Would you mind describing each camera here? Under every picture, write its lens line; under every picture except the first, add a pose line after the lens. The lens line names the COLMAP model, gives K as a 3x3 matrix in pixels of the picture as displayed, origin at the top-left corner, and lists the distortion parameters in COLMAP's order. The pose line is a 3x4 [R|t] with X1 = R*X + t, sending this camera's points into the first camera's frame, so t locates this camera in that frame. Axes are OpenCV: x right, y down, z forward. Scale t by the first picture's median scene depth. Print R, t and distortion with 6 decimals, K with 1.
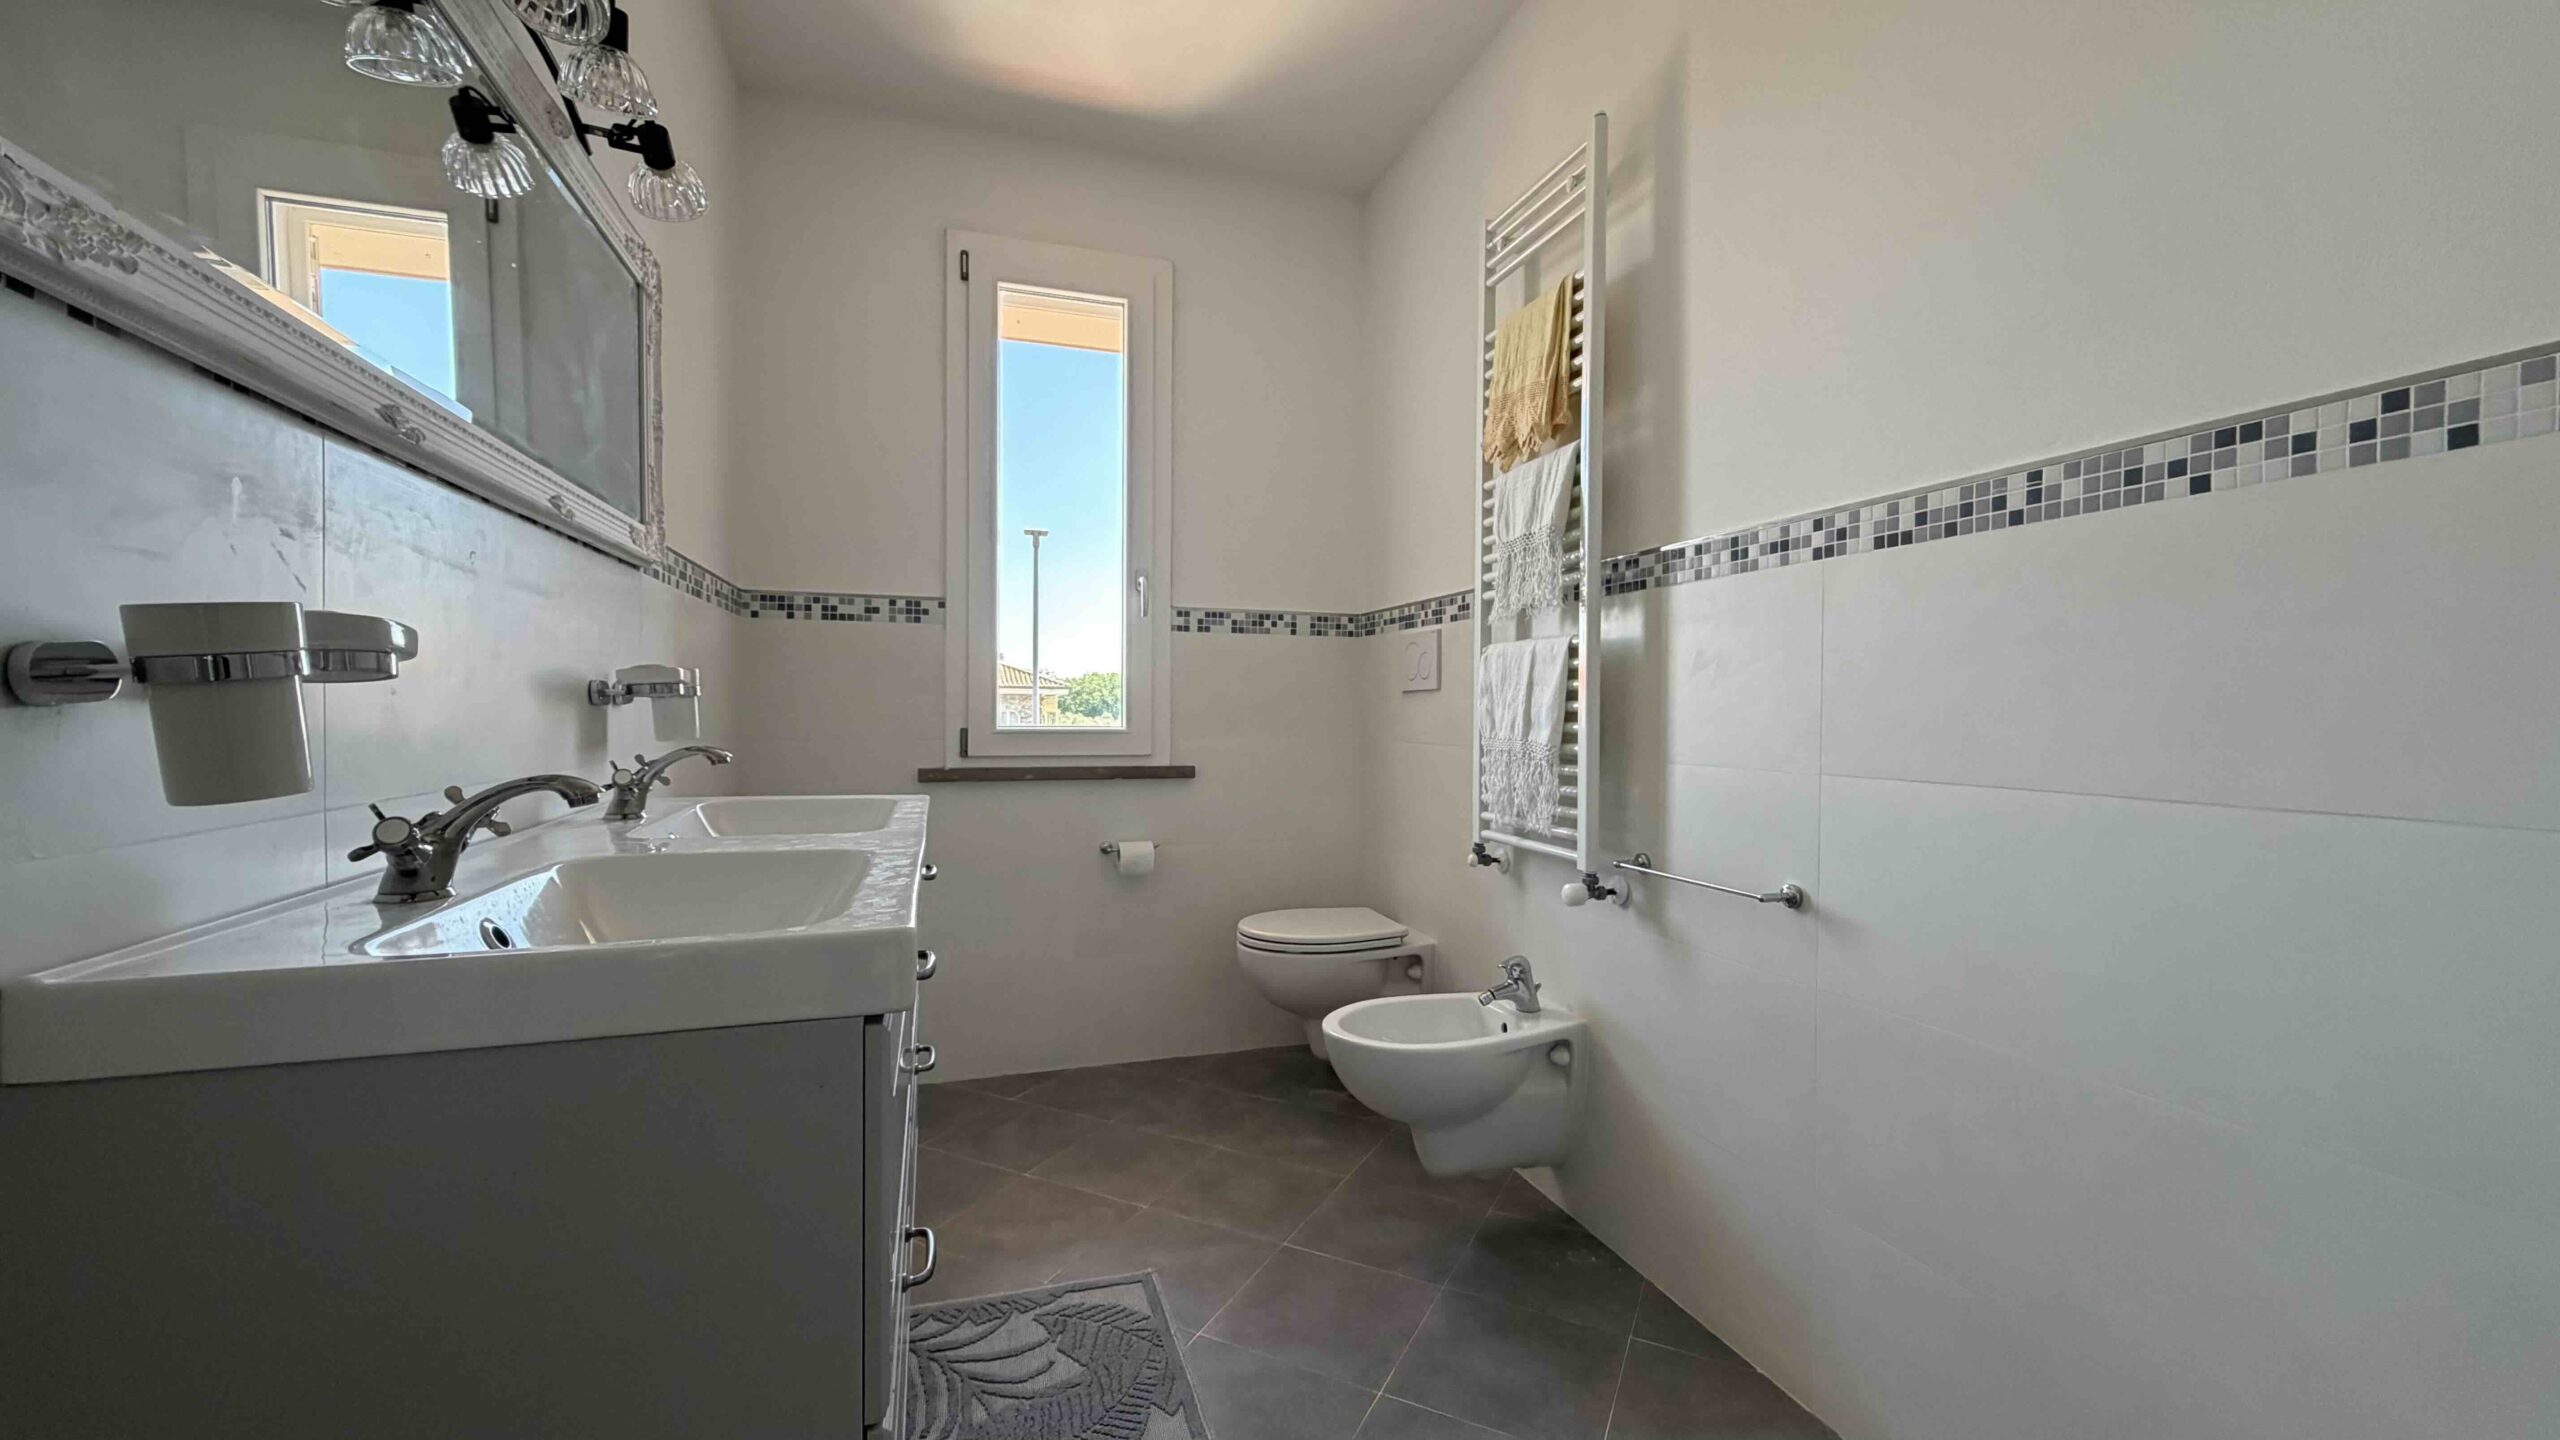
lens RADIAL K [[1009.0, 0, 1279.0], [0, 1009.0, 710.5], [0, 0, 1]] dist [0.003059, 0.000160]
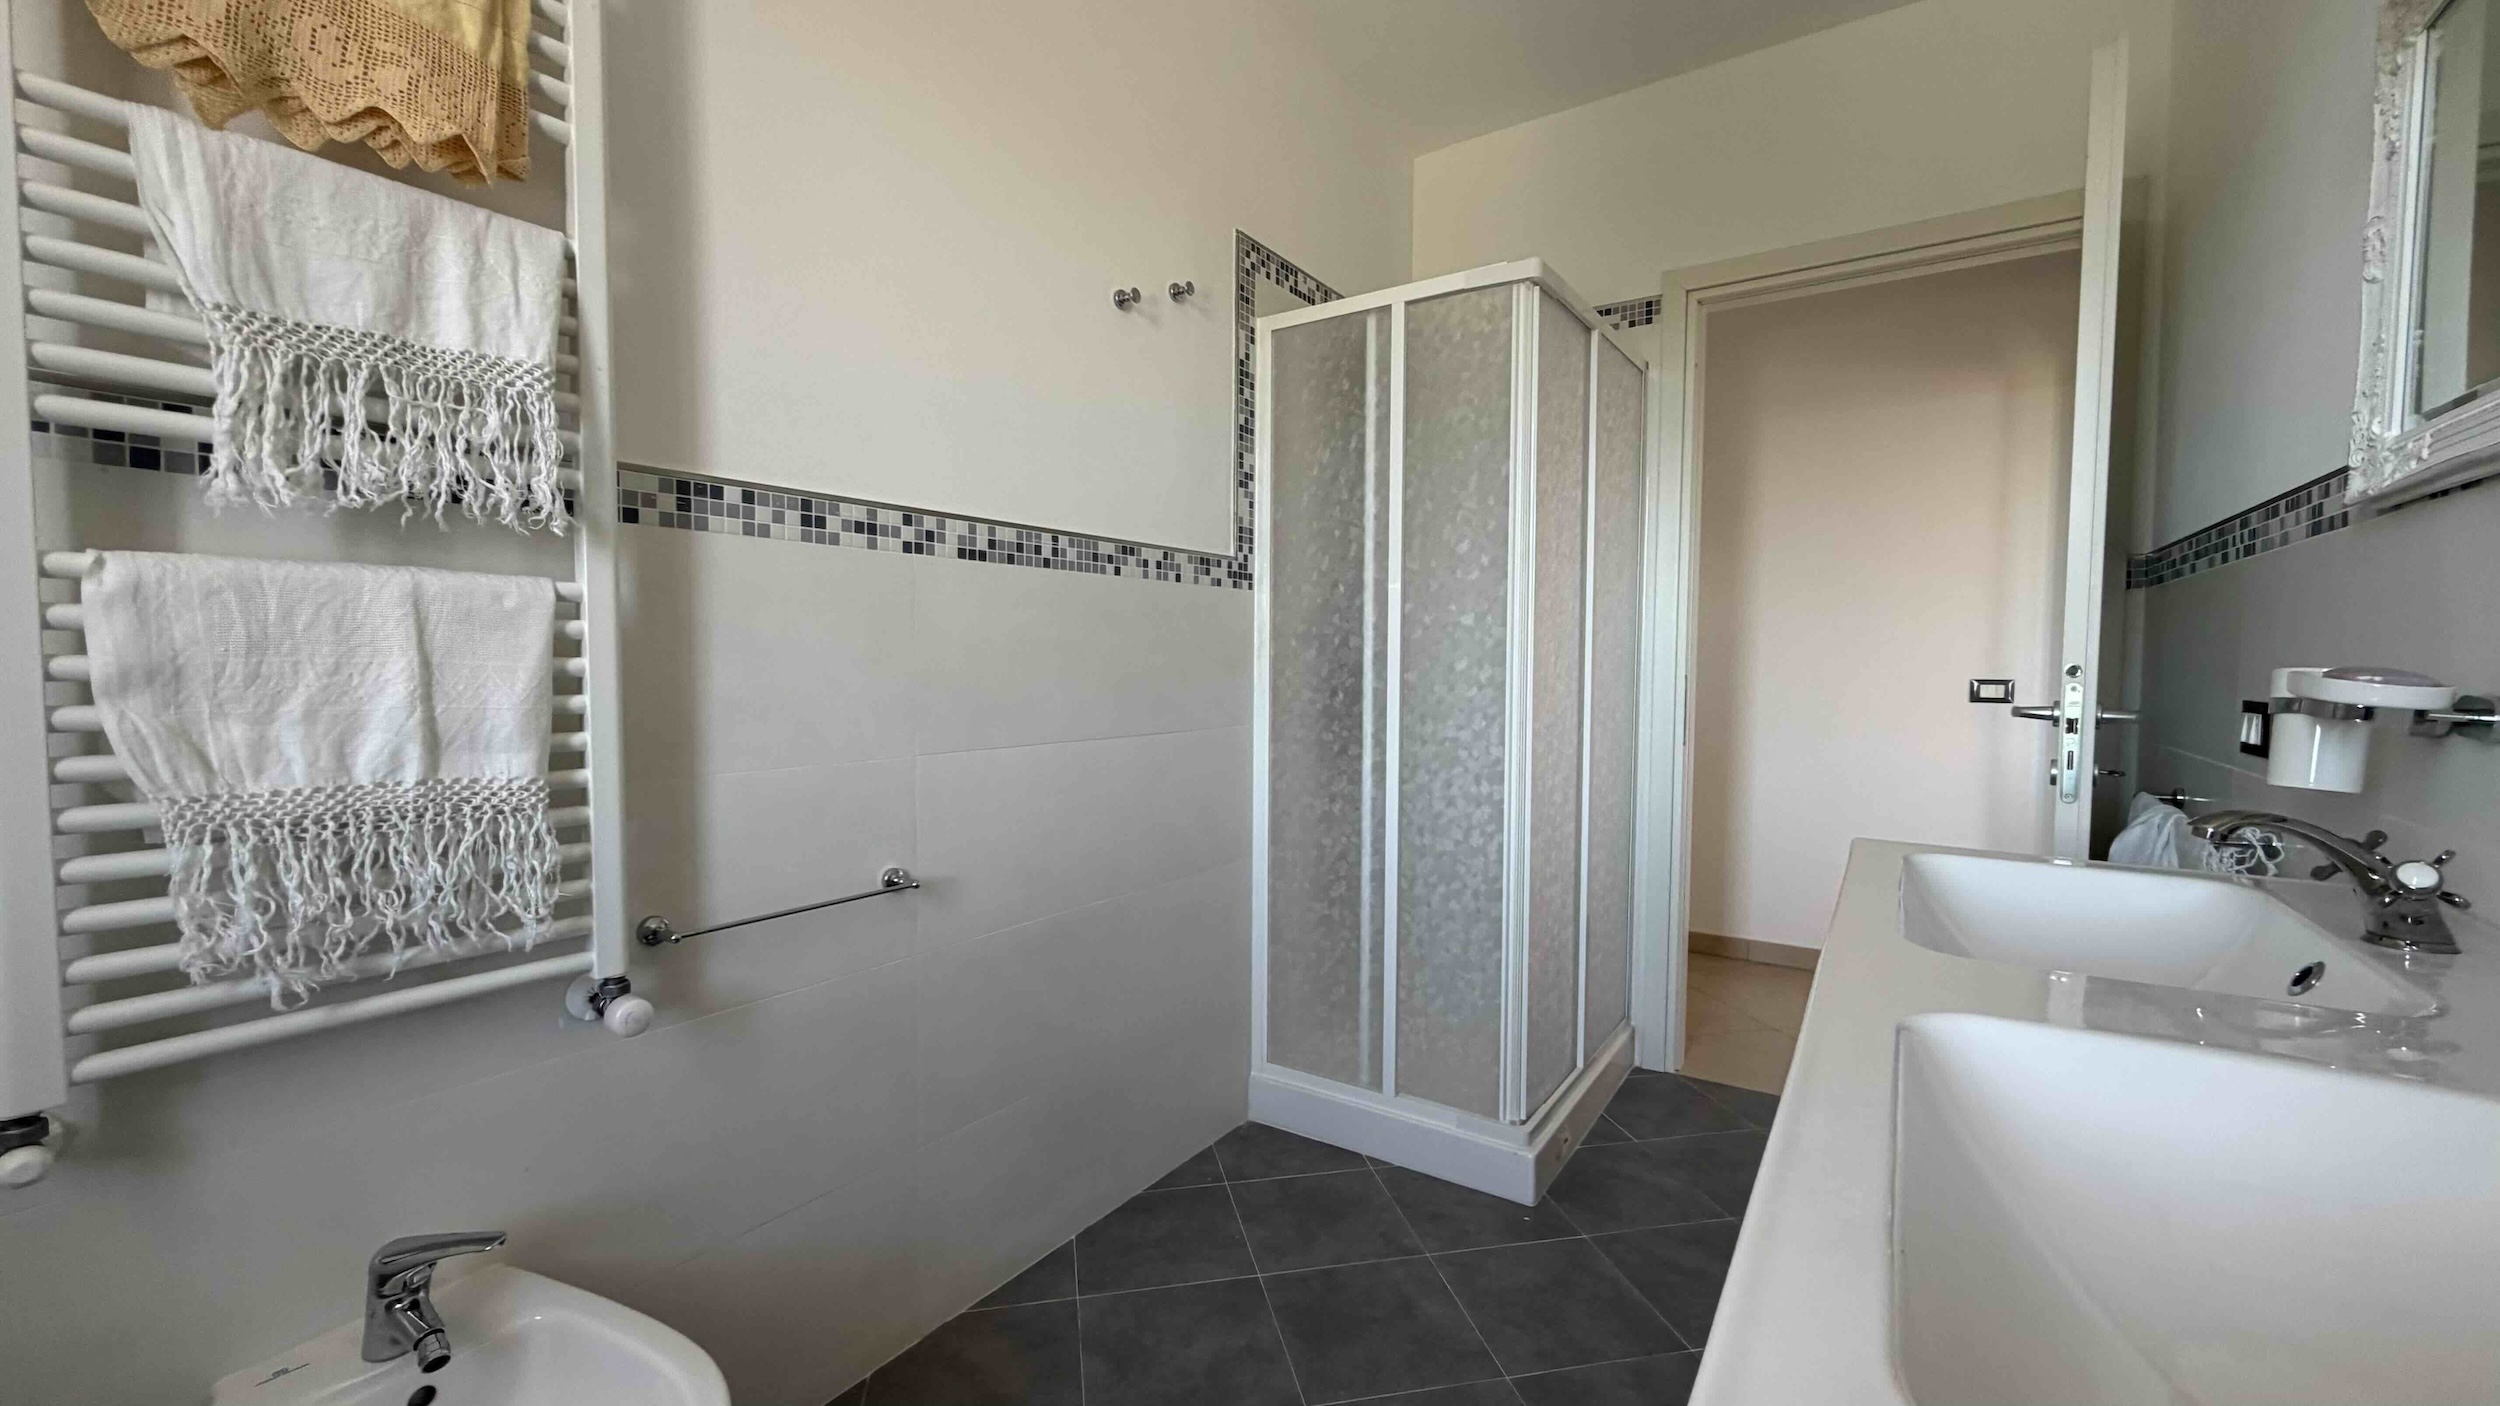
lens RADIAL K [[985.4, 0, 1251.2], [0, 985.4, 715.8], [0, 0, 1]] dist [0.003059, 0.000160]
pose [[-0.615479, -0.047187, 0.786740, -0.515726], [-0.002543, 0.998320, 0.057888, -0.041549], [-0.788149, 0.033628, -0.614565, 1.391764]]
